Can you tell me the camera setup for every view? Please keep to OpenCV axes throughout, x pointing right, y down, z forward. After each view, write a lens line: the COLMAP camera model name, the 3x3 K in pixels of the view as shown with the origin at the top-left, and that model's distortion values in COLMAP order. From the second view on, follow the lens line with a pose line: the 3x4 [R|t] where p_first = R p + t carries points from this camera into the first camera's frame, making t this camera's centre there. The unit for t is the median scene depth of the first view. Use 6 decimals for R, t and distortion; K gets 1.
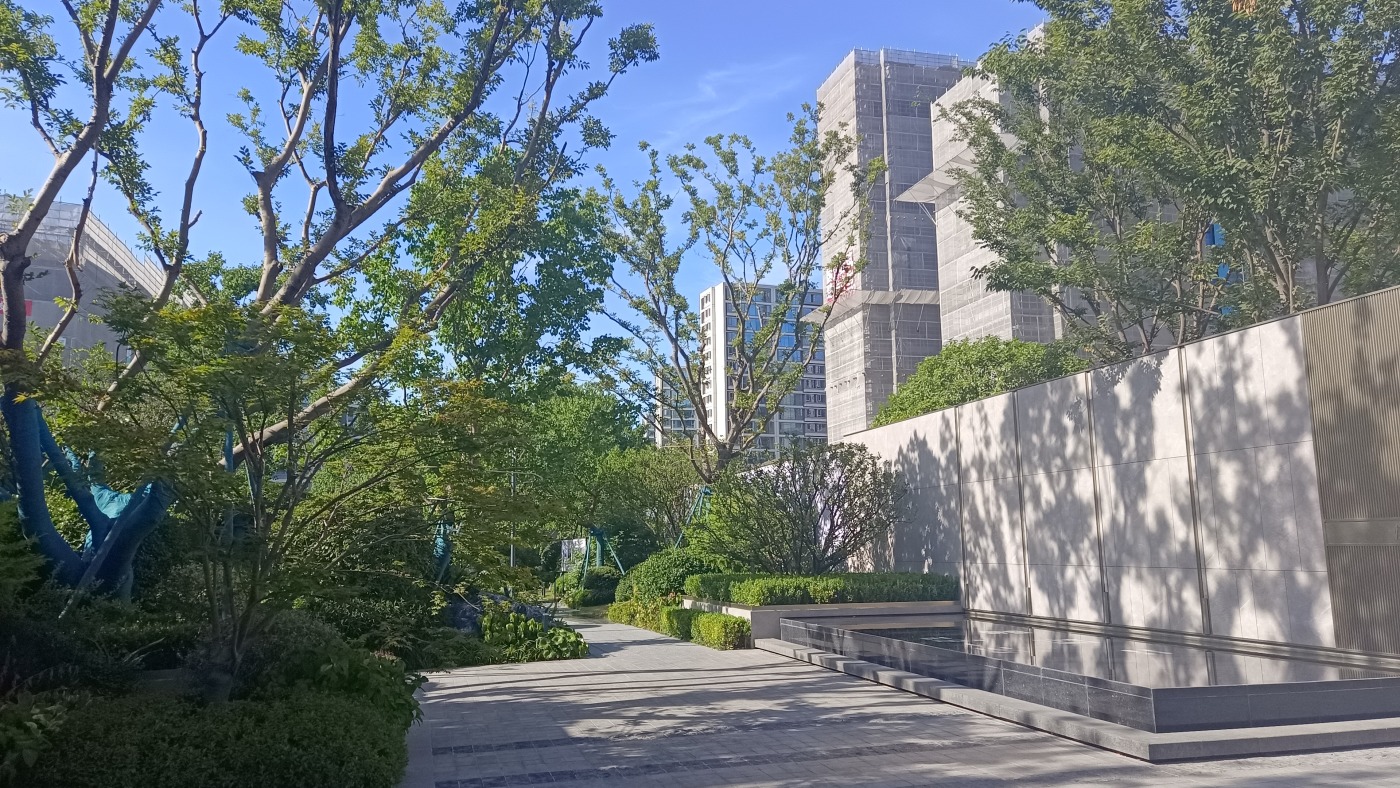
lens RADIAL K [[1013.5, 0, 703.7], [0, 1013.5, 387.8], [0, 0, 1]] dist [0.056008, -0.136748]
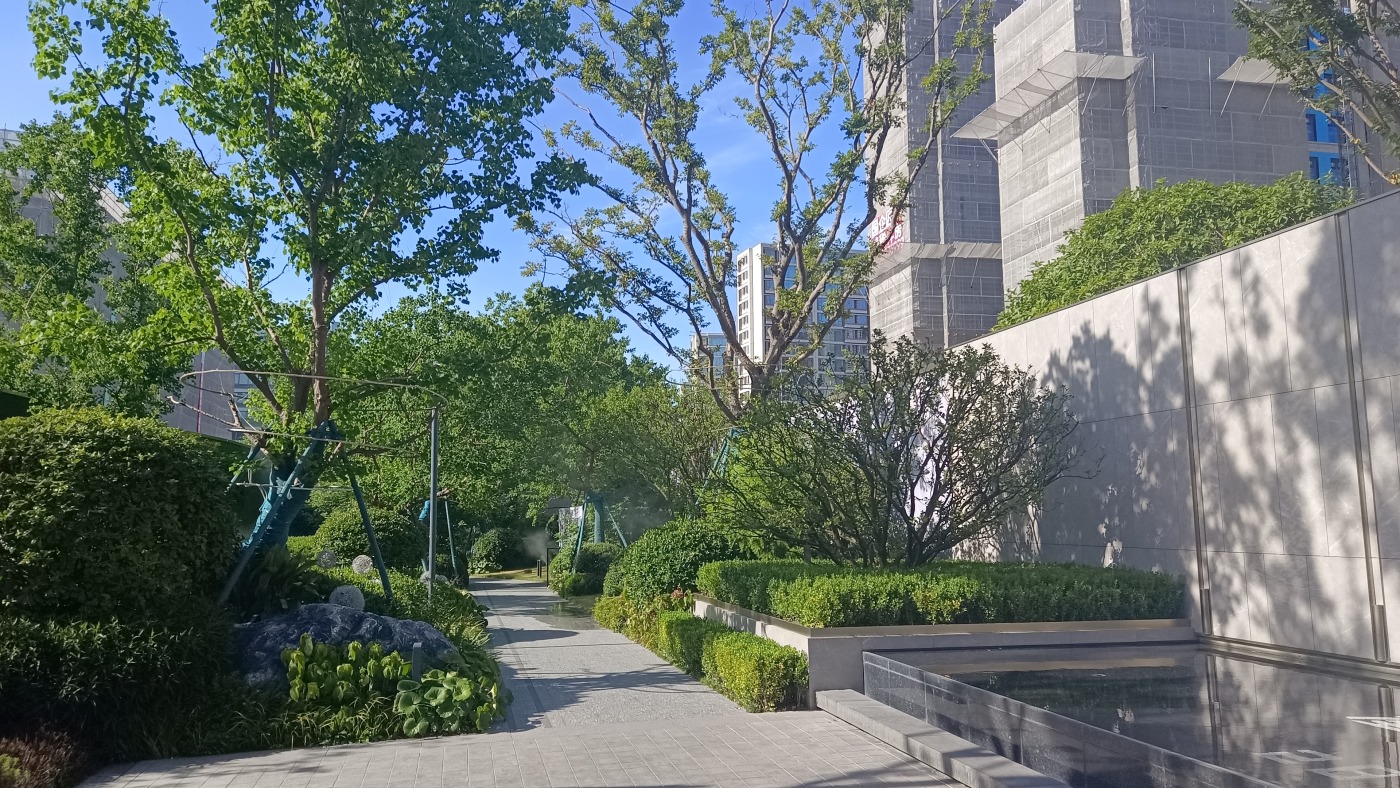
lens RADIAL K [[1015.7, 0, 690.2], [0, 1015.7, 396.3], [0, 0, 1]] dist [0.054483, -0.004971]
pose [[0.998717, -0.000835, -0.050630, 0.009867], [0.002728, 0.999299, 0.037344, 0.061840], [0.050564, -0.037434, 0.998019, 0.399042]]
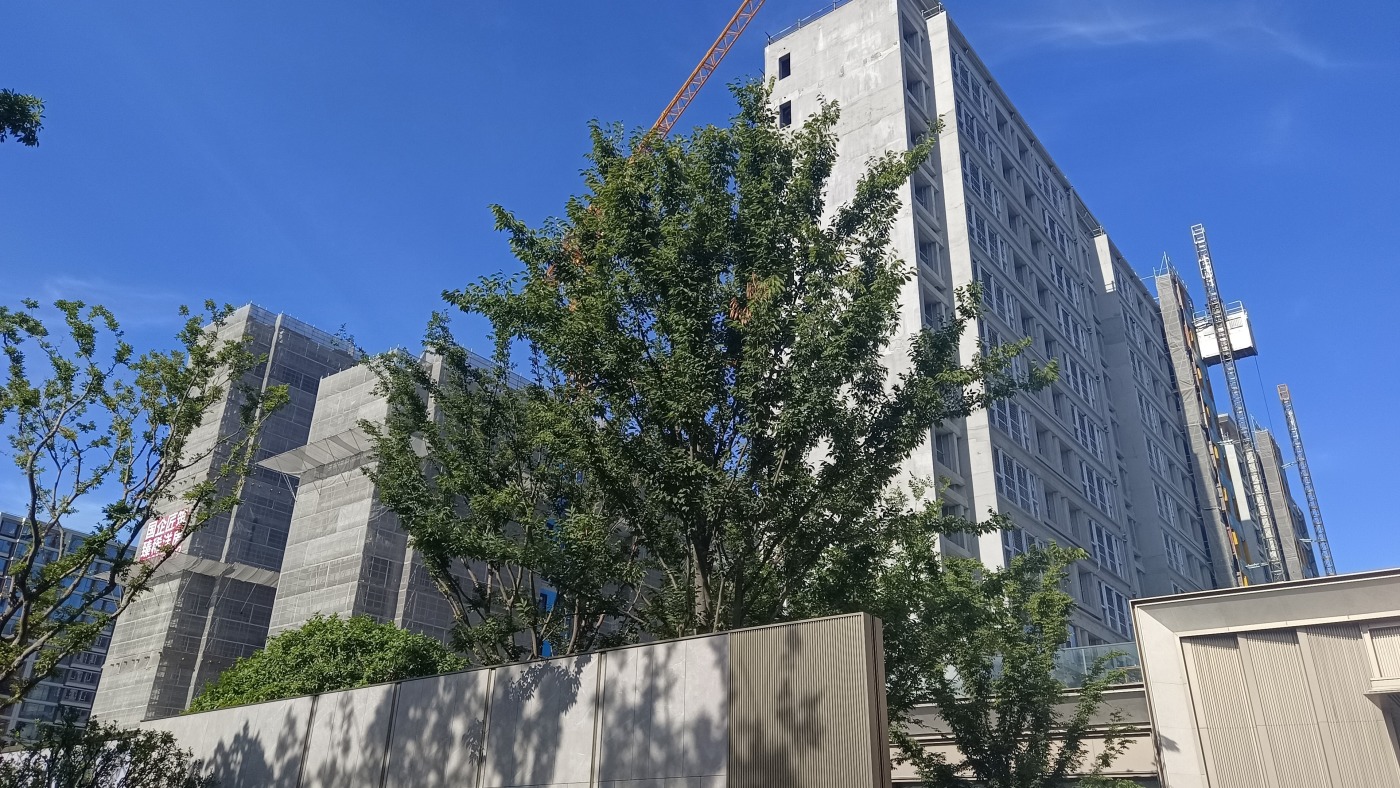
lens RADIAL K [[1015.7, 0, 690.2], [0, 1015.7, 396.3], [0, 0, 1]] dist [0.054483, -0.004971]
pose [[0.802585, 0.284968, 0.524071, -0.005960], [-0.126608, 0.939878, -0.317174, 0.015799], [-0.582947, 0.188208, 0.790411, 0.137850]]
